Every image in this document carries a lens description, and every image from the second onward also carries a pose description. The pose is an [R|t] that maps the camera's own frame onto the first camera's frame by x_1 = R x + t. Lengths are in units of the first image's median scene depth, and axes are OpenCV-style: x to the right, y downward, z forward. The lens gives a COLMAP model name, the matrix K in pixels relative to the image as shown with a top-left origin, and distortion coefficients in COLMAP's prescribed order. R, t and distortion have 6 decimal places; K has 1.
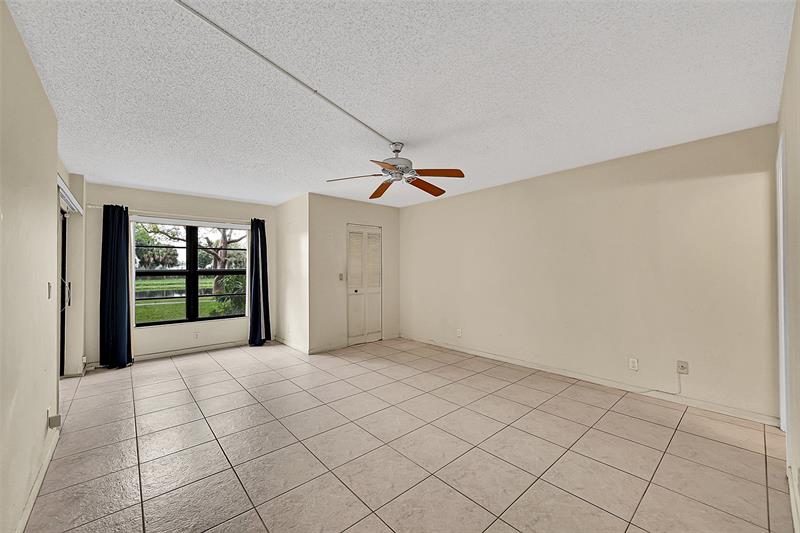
lens RADIAL K [[314.8, 0, 398.1], [0, 314.8, 263.0], [0, 0, 1]] dist [-0.001689, 0.000700]
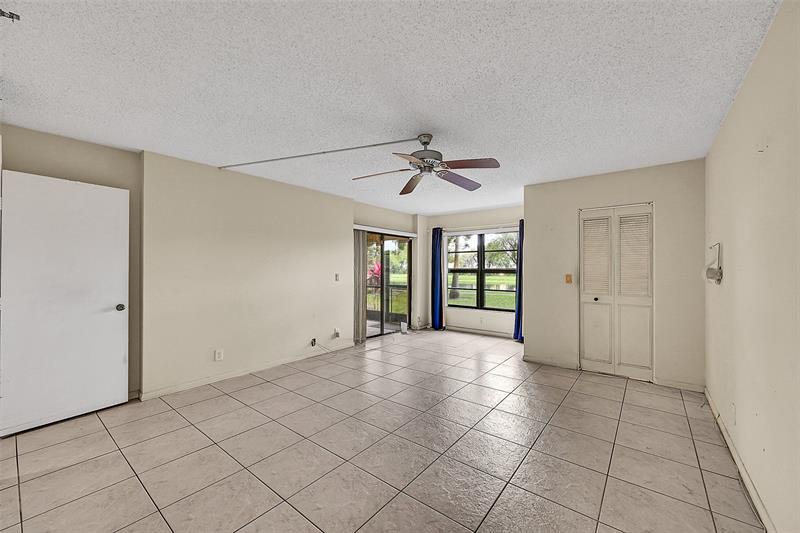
lens RADIAL K [[314.8, 0, 402.6], [0, 314.8, 269.2], [0, 0, 1]] dist [-0.001689, 0.000700]
pose [[0.187760, 0.005561, -0.982199, 0.514298], [0.011016, 0.999909, 0.007767, 0.009338], [0.982153, -0.012278, 0.187682, 0.436008]]
